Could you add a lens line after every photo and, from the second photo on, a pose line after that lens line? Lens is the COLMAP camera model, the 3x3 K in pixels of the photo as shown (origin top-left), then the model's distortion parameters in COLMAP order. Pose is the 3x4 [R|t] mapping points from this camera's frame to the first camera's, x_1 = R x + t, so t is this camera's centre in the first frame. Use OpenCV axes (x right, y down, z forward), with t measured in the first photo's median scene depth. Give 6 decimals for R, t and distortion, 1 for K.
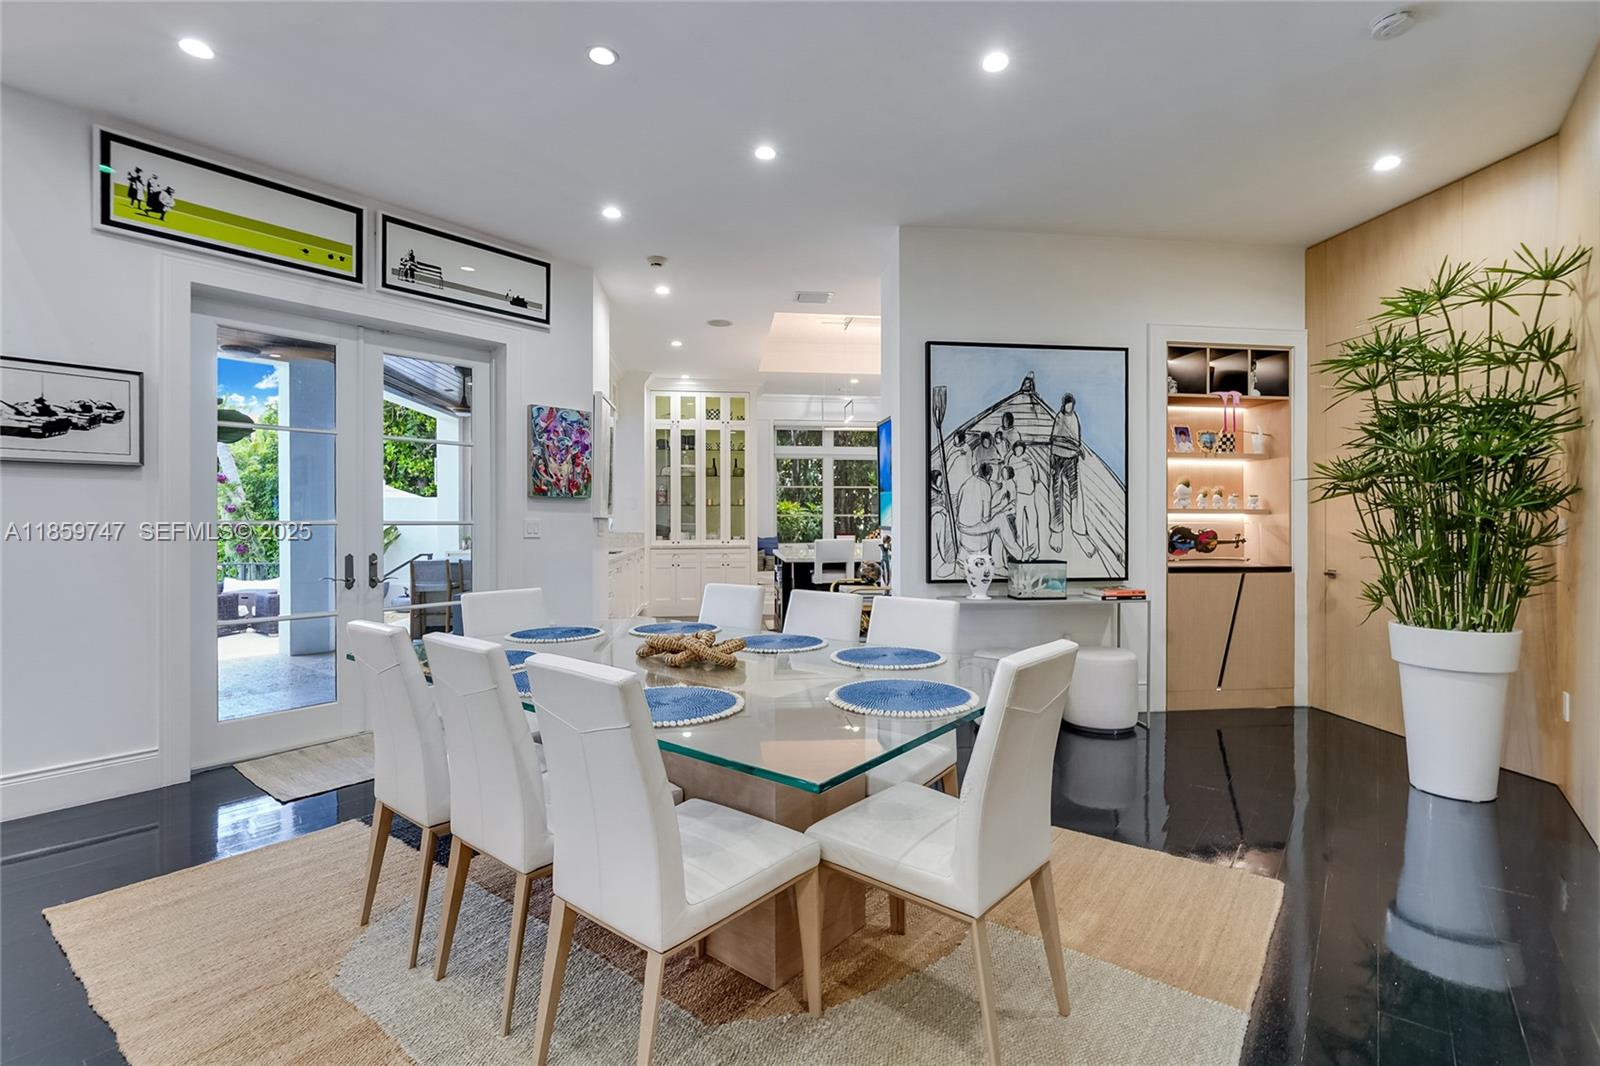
lens RADIAL K [[737.5, 0, 812.2], [0, 737.5, 522.3], [0, 0, 1]] dist [-0.001834, 0.000009]
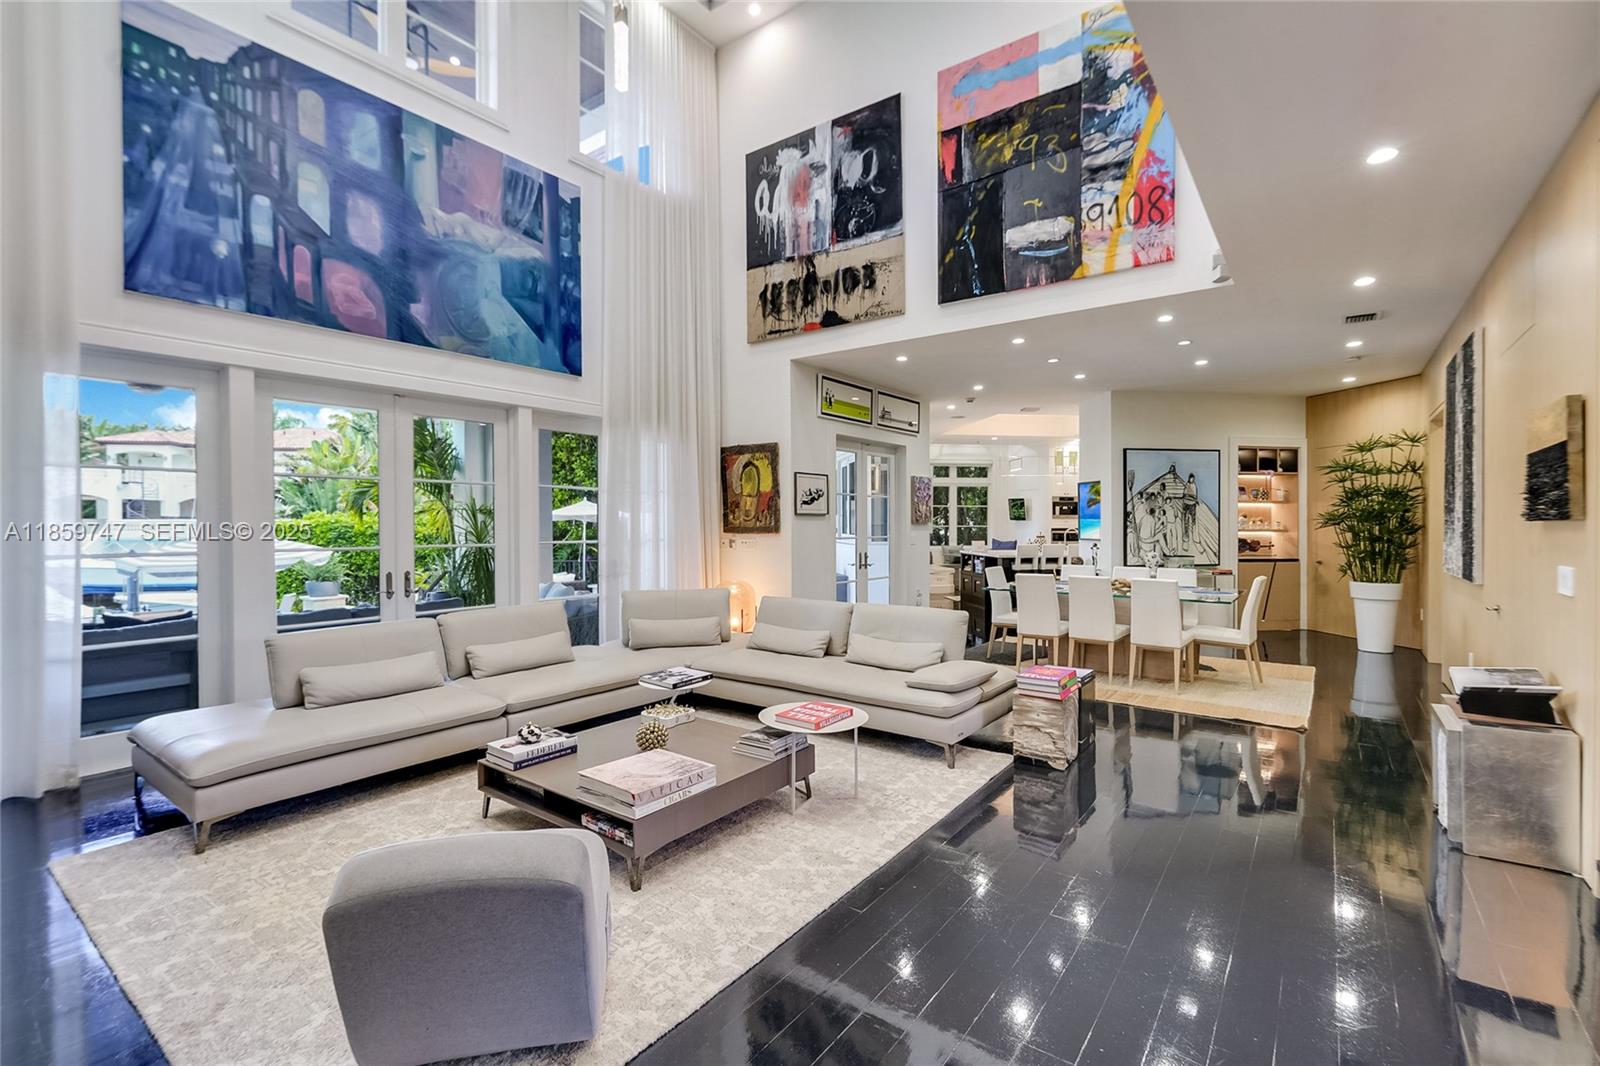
lens RADIAL K [[709.7, 0, 800.4], [0, 709.7, 524.6], [0, 0, 1]] dist [-0.003593, 0.000095]
pose [[0.999847, 0.000590, 0.017487, -0.768188], [-0.000613, 0.999999, 0.001296, -0.035791], [-0.017486, -0.001307, 0.999846, -0.935634]]
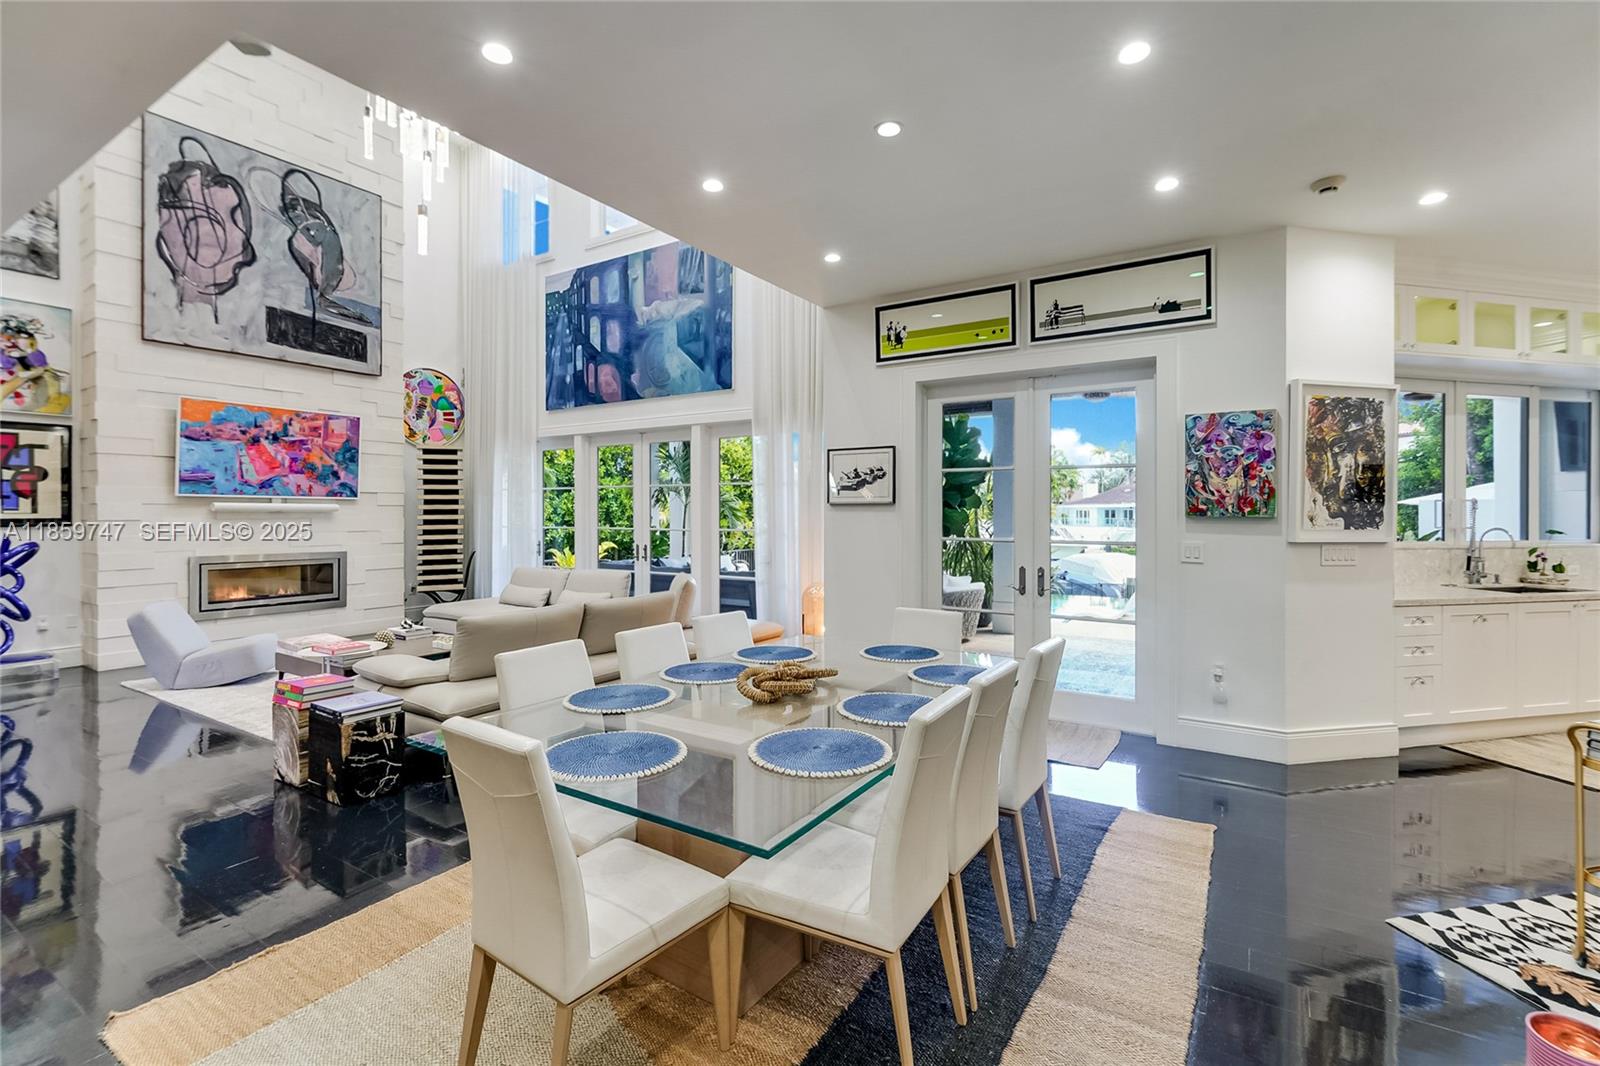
lens RADIAL K [[709.7, 0, 813.8], [0, 709.7, 521.3], [0, 0, 1]] dist [-0.003593, 0.000095]
pose [[0.099045, 0.011353, -0.995018, 0.471537], [-0.006222, 0.999922, 0.010790, -0.039261], [0.995063, 0.005122, 0.099108, 0.498360]]
